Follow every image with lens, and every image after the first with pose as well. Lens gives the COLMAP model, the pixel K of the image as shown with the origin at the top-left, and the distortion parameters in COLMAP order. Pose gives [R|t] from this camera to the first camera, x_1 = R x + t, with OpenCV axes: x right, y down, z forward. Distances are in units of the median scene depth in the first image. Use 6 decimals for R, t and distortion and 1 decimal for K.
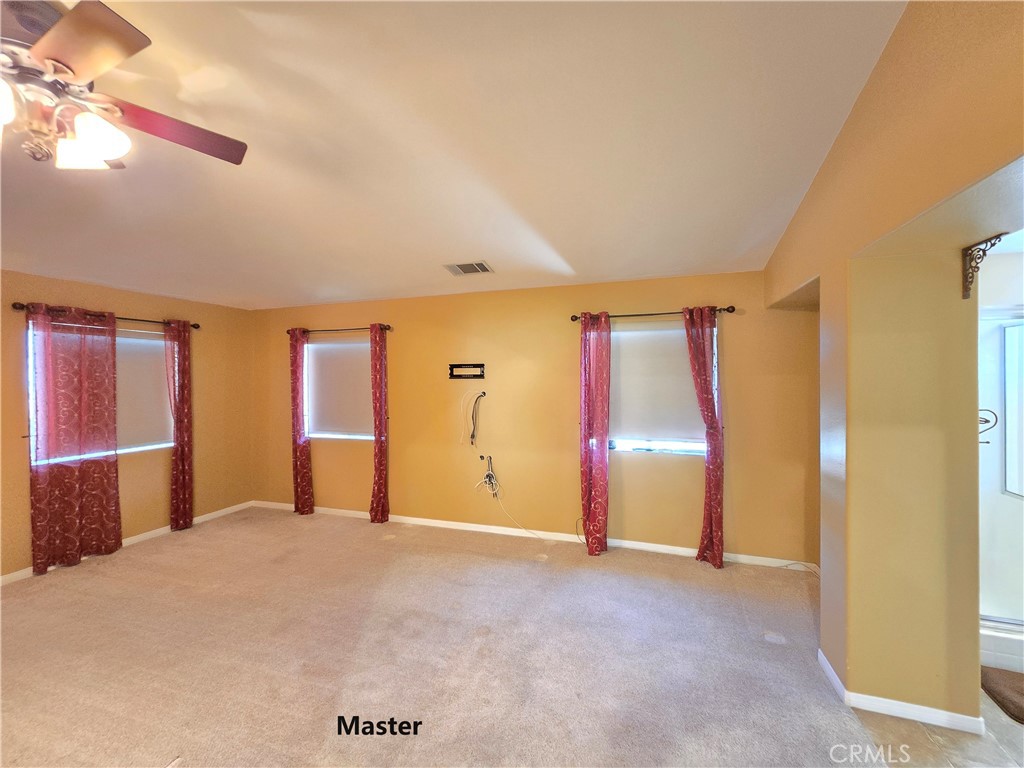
lens RADIAL K [[418.9, 0, 514.3], [0, 418.9, 385.0], [0, 0, 1]] dist [0.003028, -0.000883]
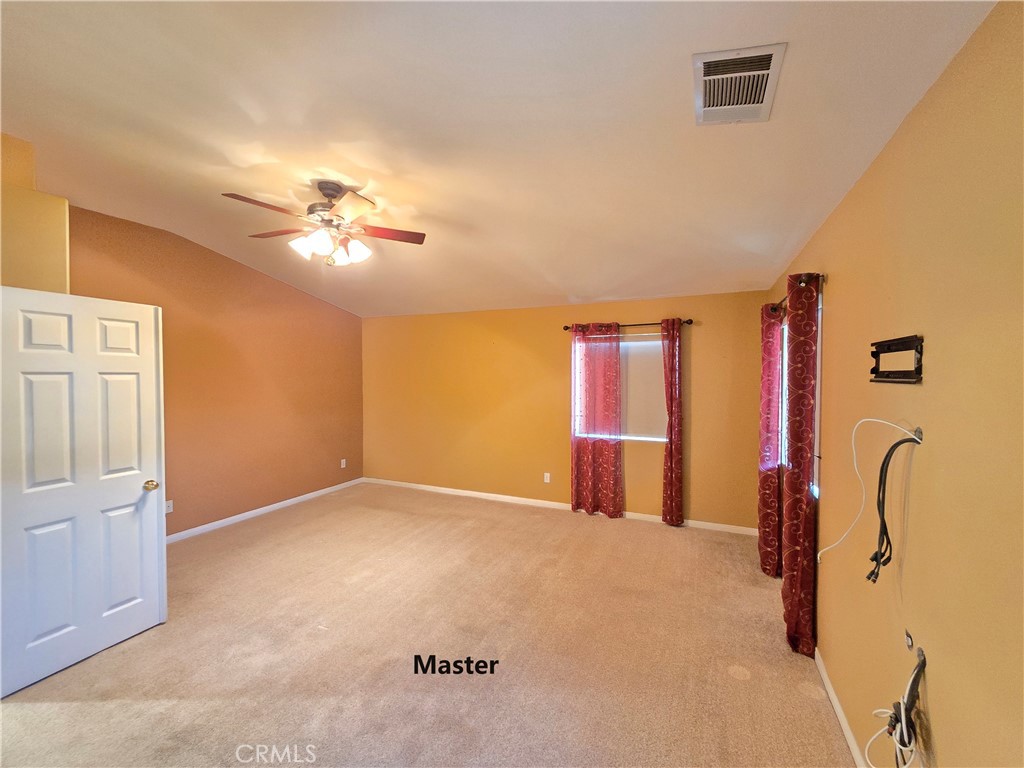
lens RADIAL K [[418.9, 0, 511.2], [0, 418.9, 382.2], [0, 0, 1]] dist [0.003028, -0.000883]
pose [[-0.105974, 0.020871, -0.994150, 0.263813], [-0.012012, 0.999680, 0.022267, -0.020331], [0.994296, 0.014301, -0.105689, 0.760358]]
